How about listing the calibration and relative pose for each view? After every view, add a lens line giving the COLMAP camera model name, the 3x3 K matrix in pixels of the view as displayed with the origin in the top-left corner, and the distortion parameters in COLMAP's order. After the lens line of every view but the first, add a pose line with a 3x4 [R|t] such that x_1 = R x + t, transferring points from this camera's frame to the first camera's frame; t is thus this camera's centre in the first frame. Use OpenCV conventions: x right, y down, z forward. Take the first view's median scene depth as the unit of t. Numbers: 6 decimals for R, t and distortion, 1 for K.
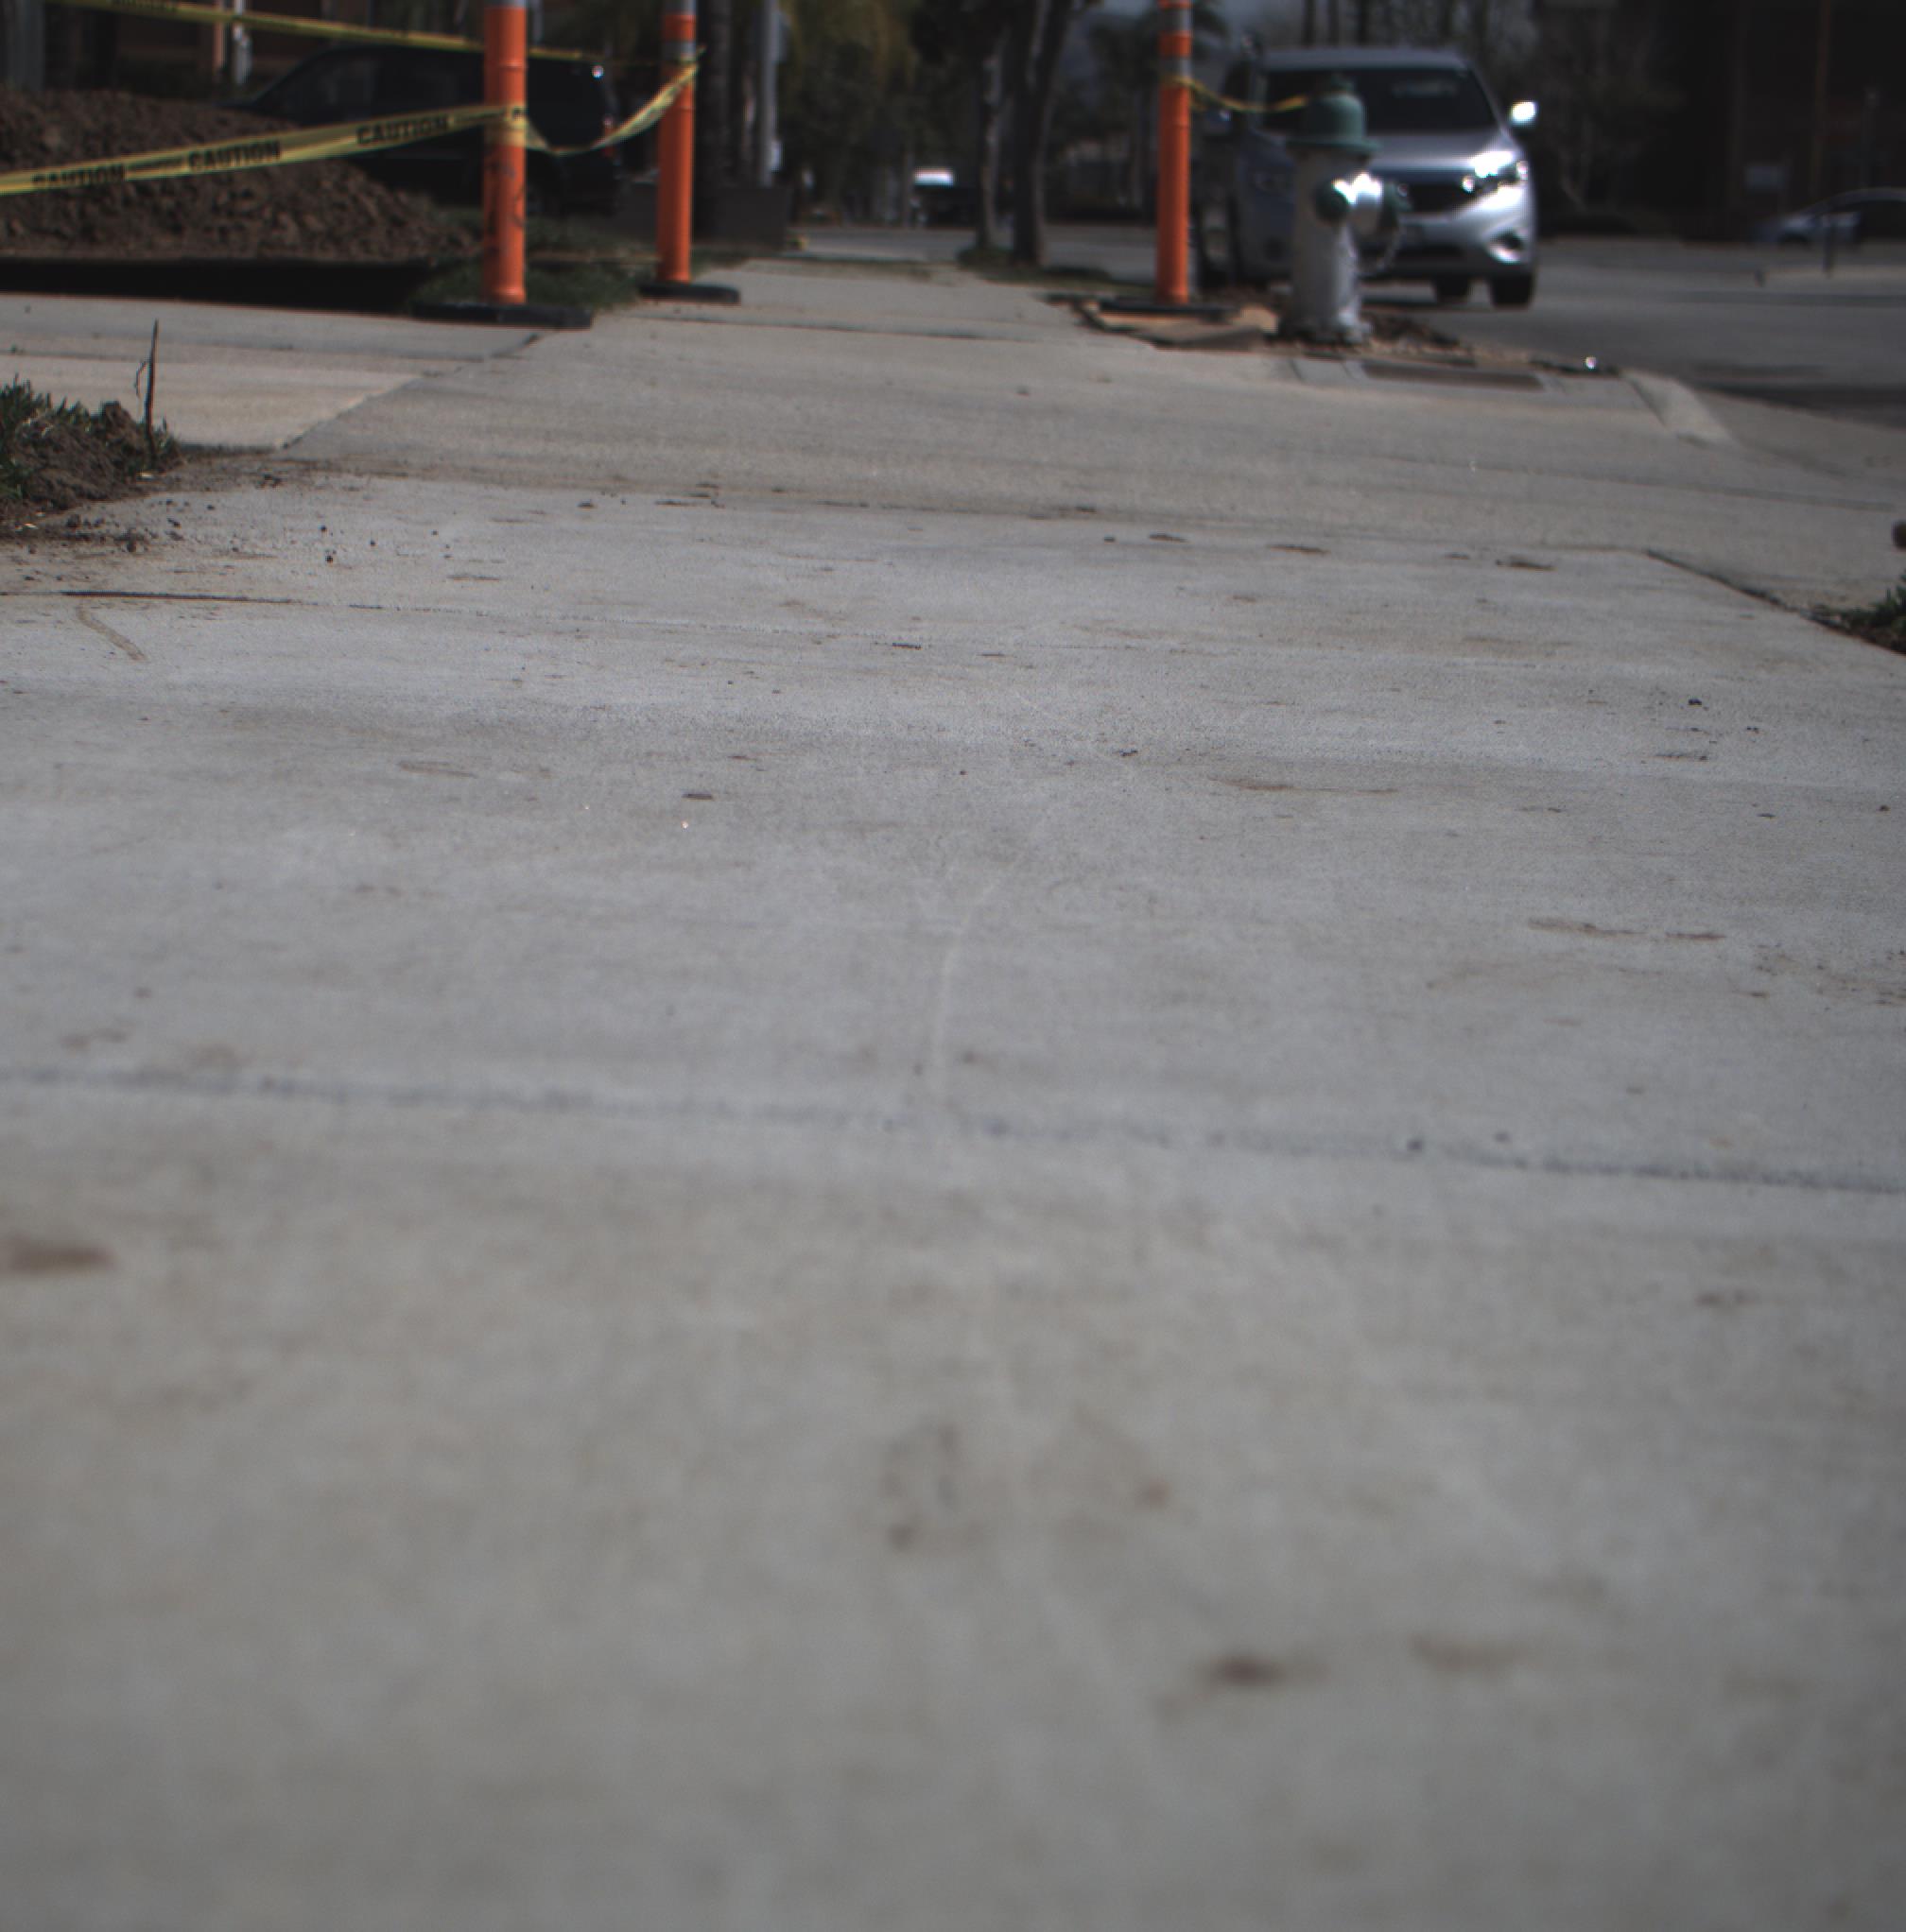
lens RADIAL K [[4339.6, 0, 728.1], [0, 4339.6, 961.9], [0, 0, 1]] dist [-0.176171, 0.817089]
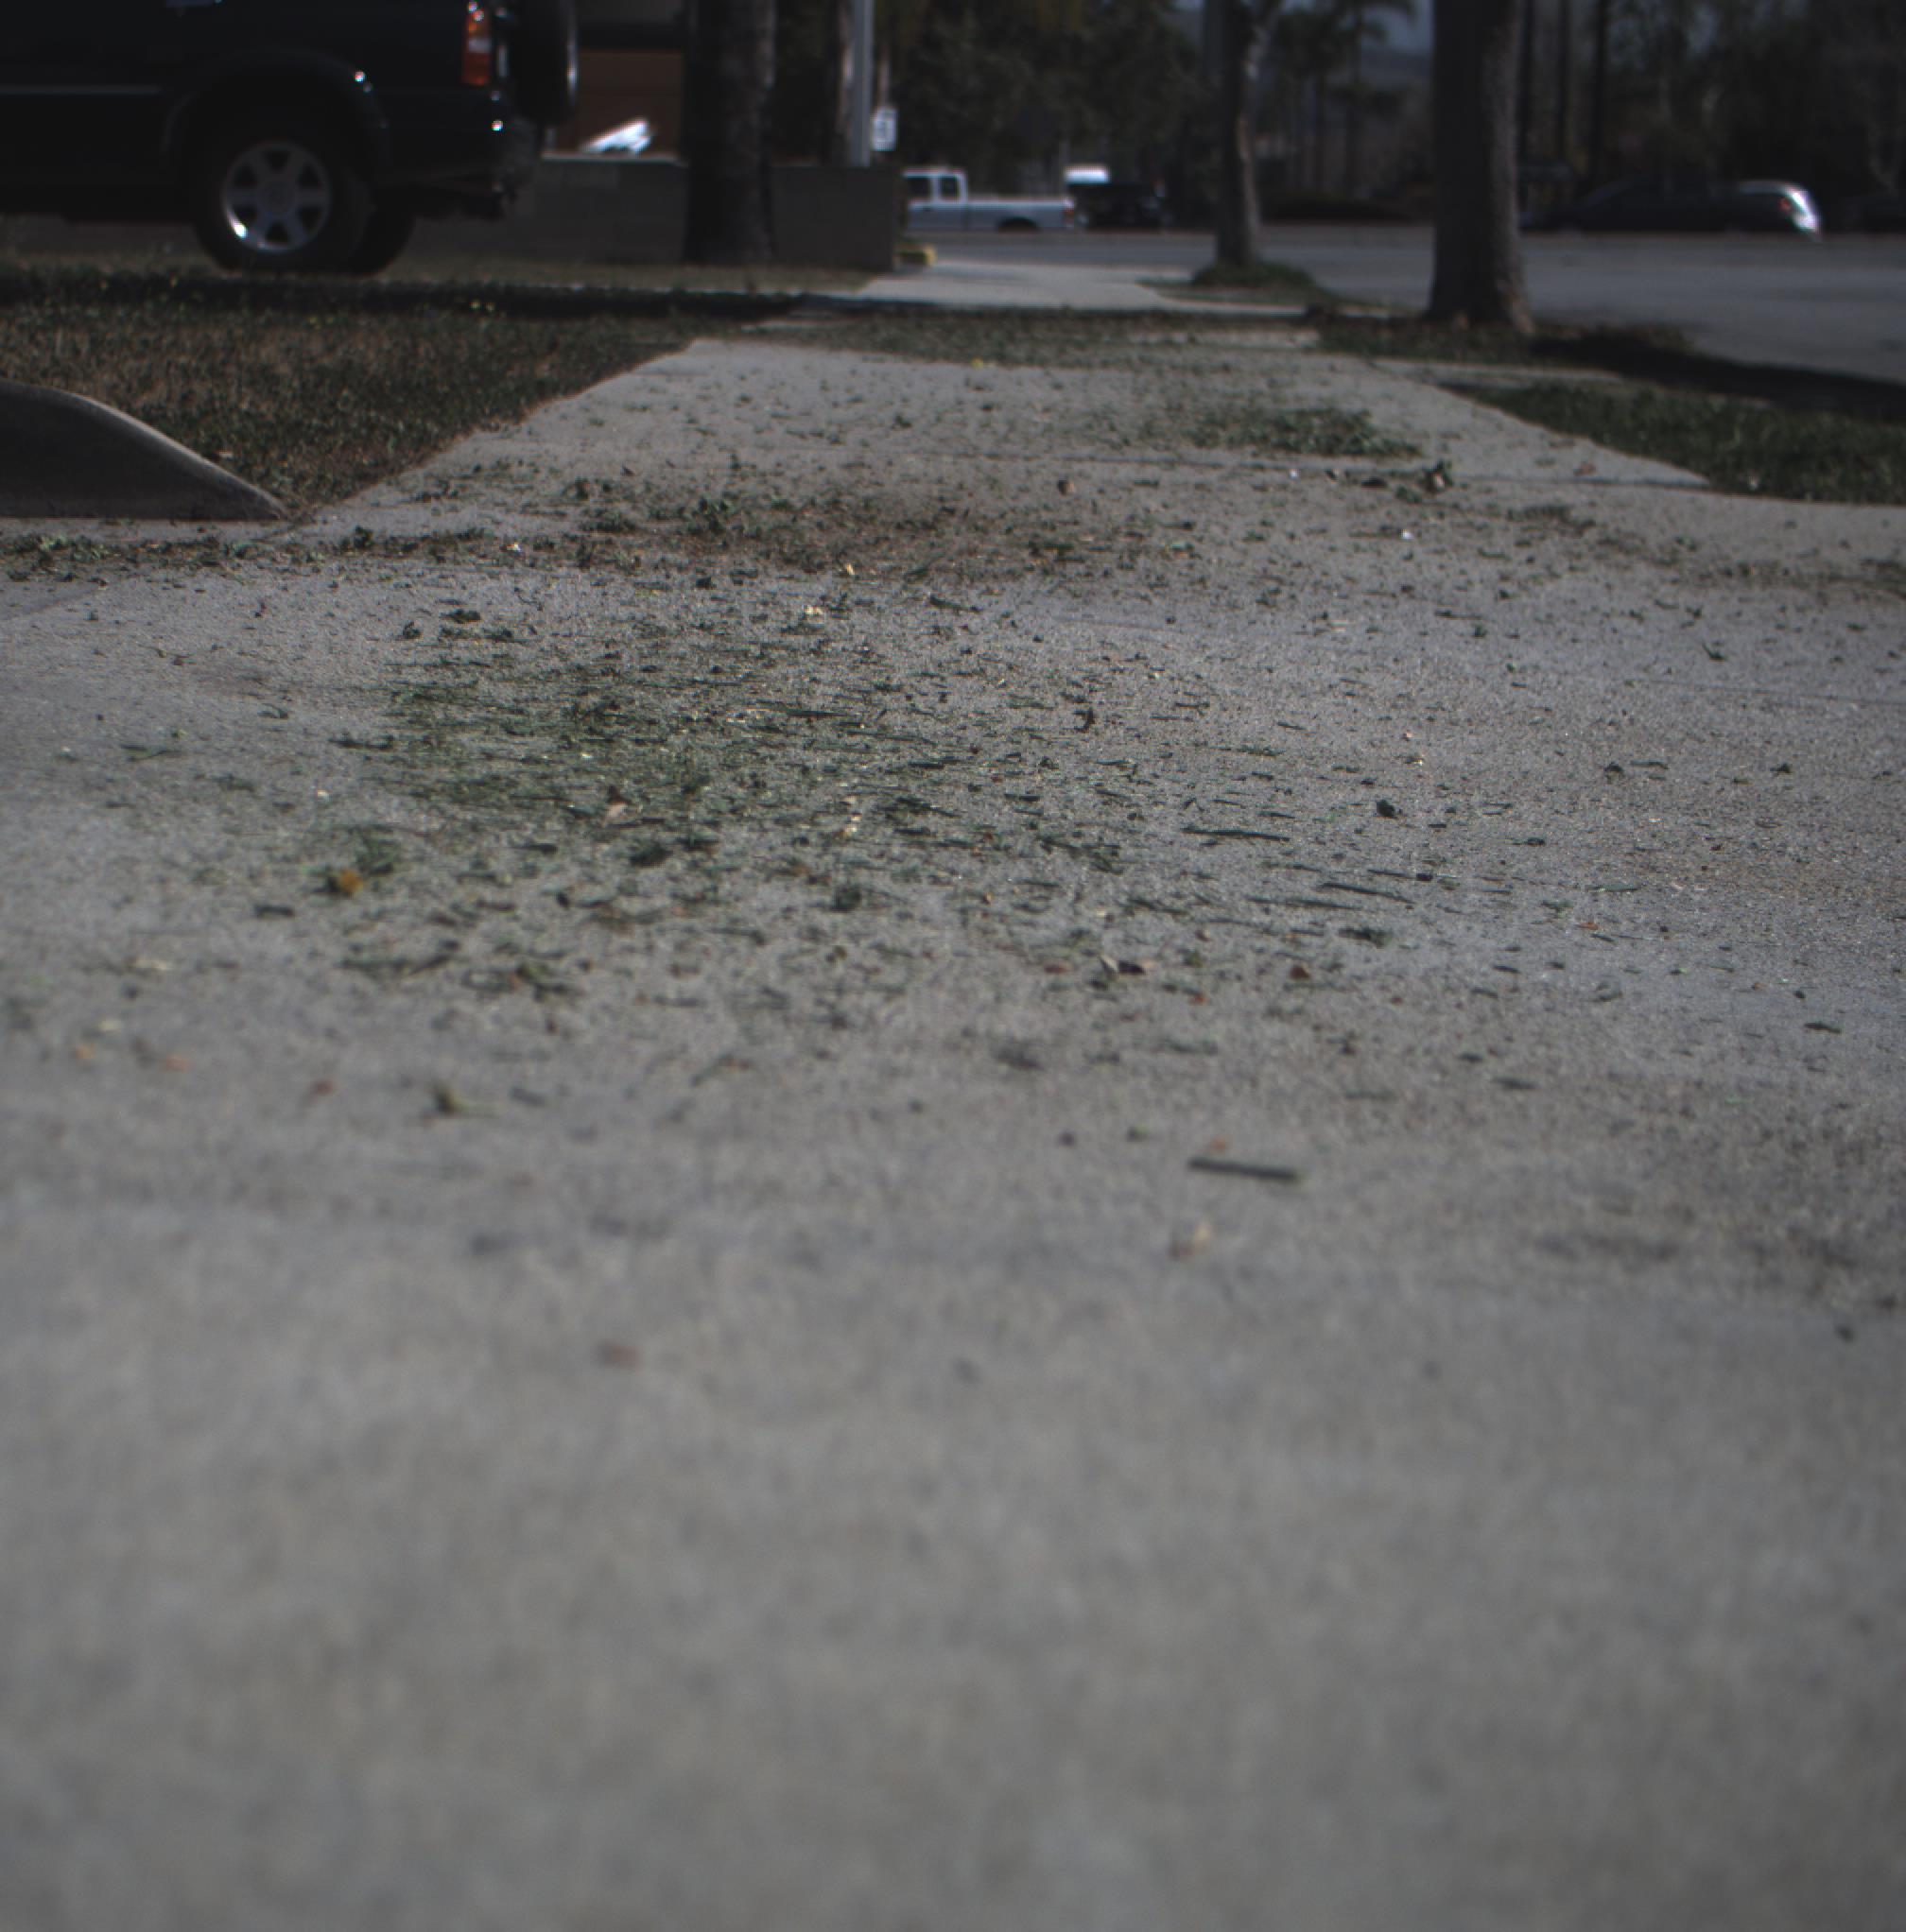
lens RADIAL K [[4339.6, 0, 728.1], [0, 4339.6, 961.9], [0, 0, 1]] dist [-0.176171, 0.817089]
pose [[0.999346, -0.010127, -0.034709, 0.037679], [0.010067, 0.999947, -0.001916, -0.250647], [0.034727, 0.001566, 0.999396, 1.473261]]
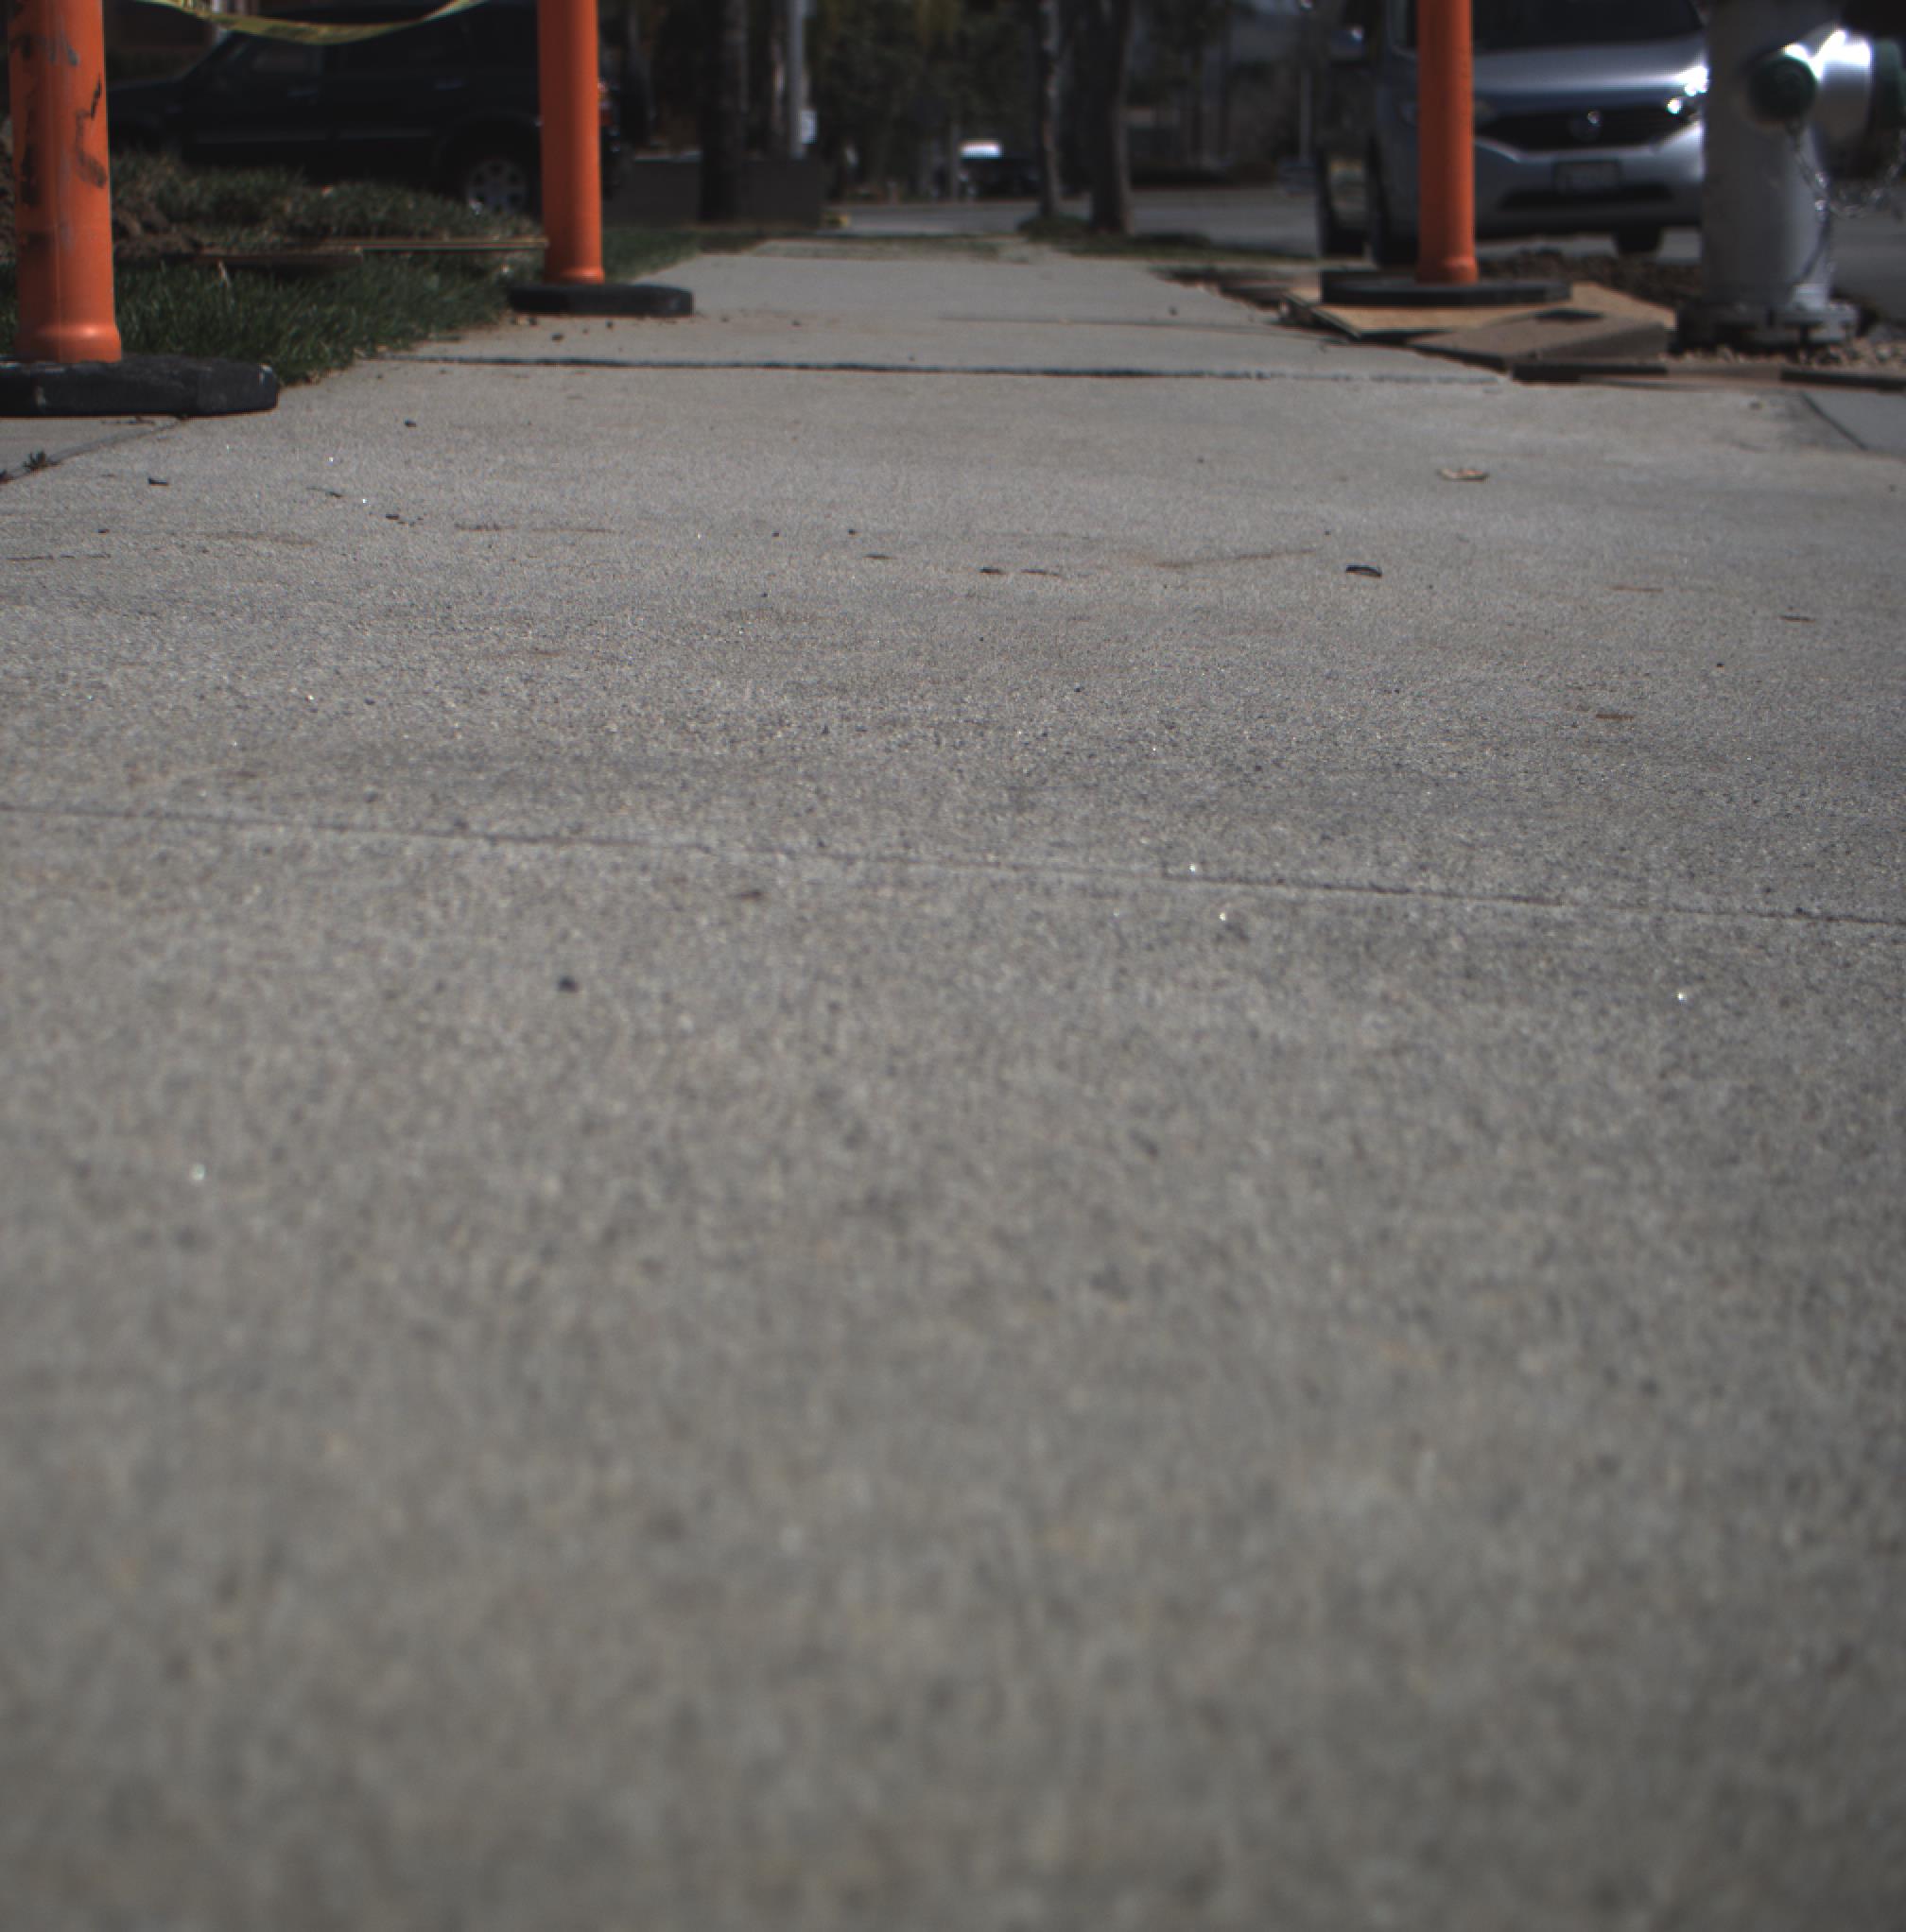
lens RADIAL K [[4339.6, 0, 728.1], [0, 4339.6, 961.9], [0, 0, 1]] dist [-0.176171, 0.817089]
pose [[0.999071, -0.039277, -0.017729, 0.013962], [0.039337, 0.999221, 0.003067, -0.068279], [0.017595, -0.003761, 0.999838, 0.427317]]
